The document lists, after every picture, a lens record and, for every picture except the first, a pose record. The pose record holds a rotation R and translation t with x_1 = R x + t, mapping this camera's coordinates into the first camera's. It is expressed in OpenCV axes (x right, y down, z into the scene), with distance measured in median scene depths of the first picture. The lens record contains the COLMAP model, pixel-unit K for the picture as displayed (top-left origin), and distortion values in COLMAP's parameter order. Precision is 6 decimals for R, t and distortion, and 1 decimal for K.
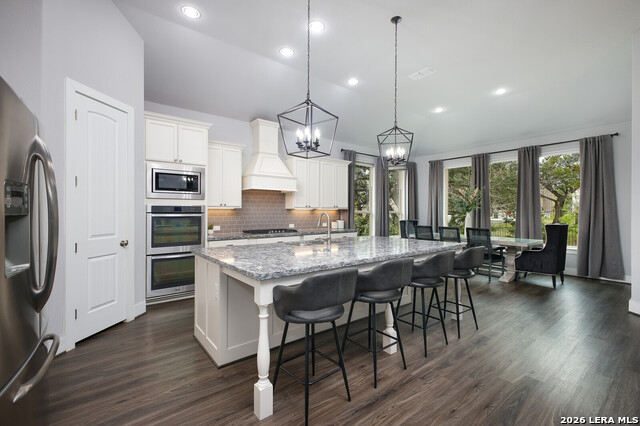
lens RADIAL K [[281.6, 0, 320.0], [0, 281.6, 213.0], [0, 0, 1]] dist [0.000433, 0.000025]
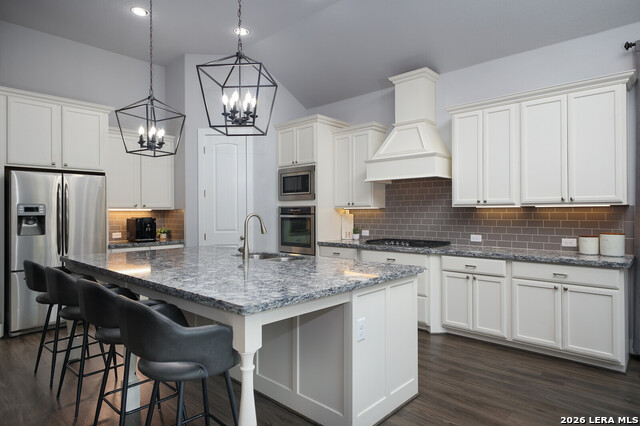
lens RADIAL K [[374.0, 0, 320.0], [0, 374.0, 213.0], [0, 0, 1]] dist [0.007412, -0.001280]
pose [[0.163135, 0.000394, -0.986604, 0.809836], [-0.000369, 1.000000, 0.000338, -0.004566], [0.986604, 0.000309, 0.163135, 0.837604]]
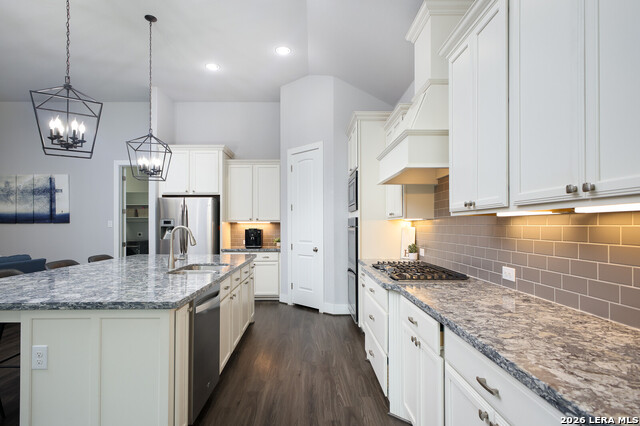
lens RADIAL K [[333.2, 0, 305.3], [0, 333.2, 223.6], [0, 0, 1]] dist [-0.000450, -0.000128]
pose [[-0.618533, -0.003352, -0.785752, 0.430931], [-0.002285, 0.999994, -0.002467, -0.006798], [0.785756, 0.000270, -0.618537, 1.501601]]
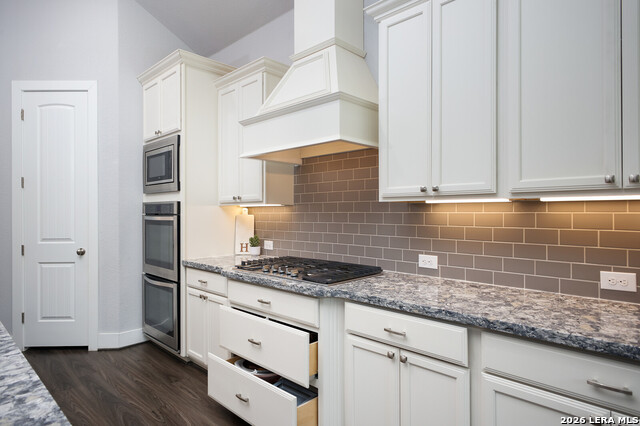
lens RADIAL K [[374.0, 0, 320.0], [0, 374.0, 213.0], [0, 0, 1]] dist [0.007412, -0.001280]
pose [[0.137465, 0.000646, -0.990506, 0.374711], [-0.002261, 0.999997, 0.000338, -0.005270], [0.990504, 0.002193, 0.137466, 1.202576]]
